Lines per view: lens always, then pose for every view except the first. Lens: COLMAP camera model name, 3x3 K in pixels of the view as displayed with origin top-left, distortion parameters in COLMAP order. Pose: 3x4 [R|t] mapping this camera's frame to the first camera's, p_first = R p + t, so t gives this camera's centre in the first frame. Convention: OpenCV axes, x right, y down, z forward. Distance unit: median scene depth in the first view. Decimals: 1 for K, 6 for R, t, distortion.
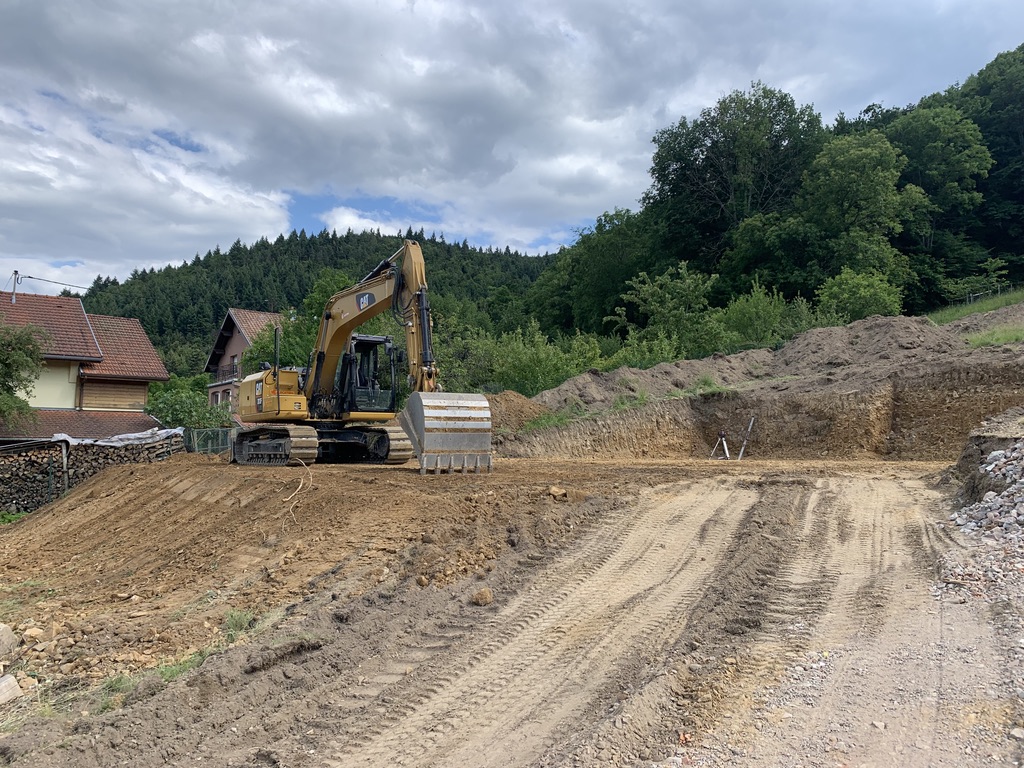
lens RADIAL K [[760.2, 0, 515.9], [0, 760.2, 382.0], [0, 0, 1]] dist [0.048243, -0.072389]
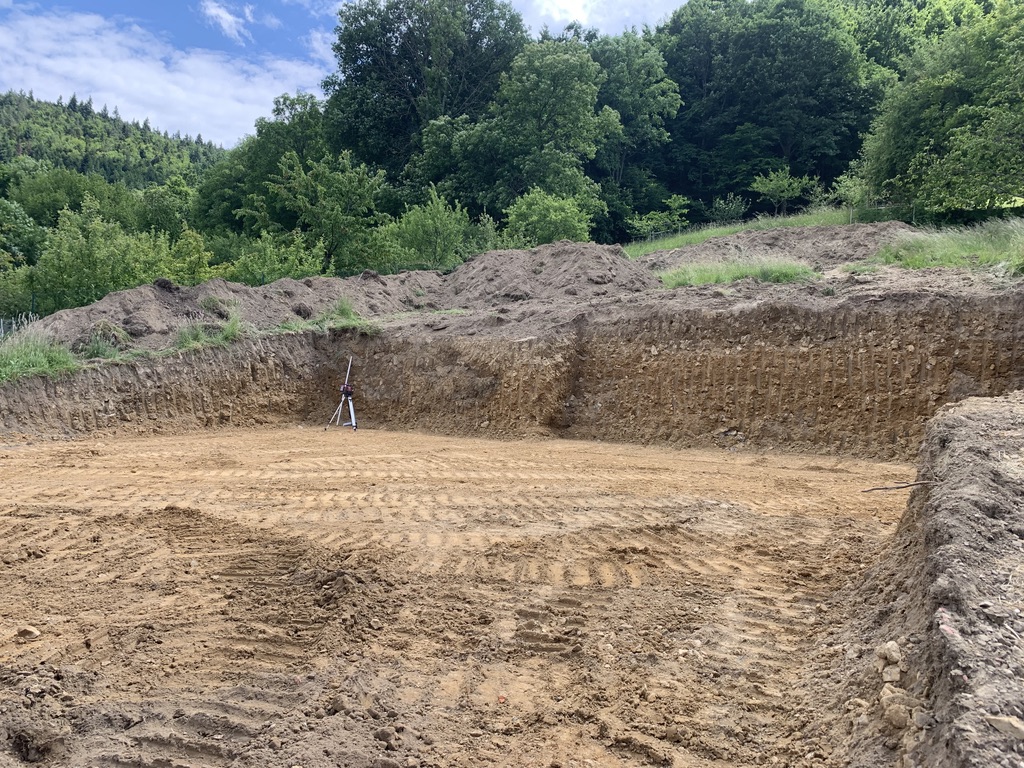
lens RADIAL K [[760.5, 0, 498.2], [0, 760.5, 357.3], [0, 0, 1]] dist [0.093257, -0.124757]
pose [[0.935004, 0.035221, 0.352884, 0.124248], [-0.062489, 0.995849, 0.066178, -0.011630], [-0.349088, -0.083928, 0.933324, 0.260571]]
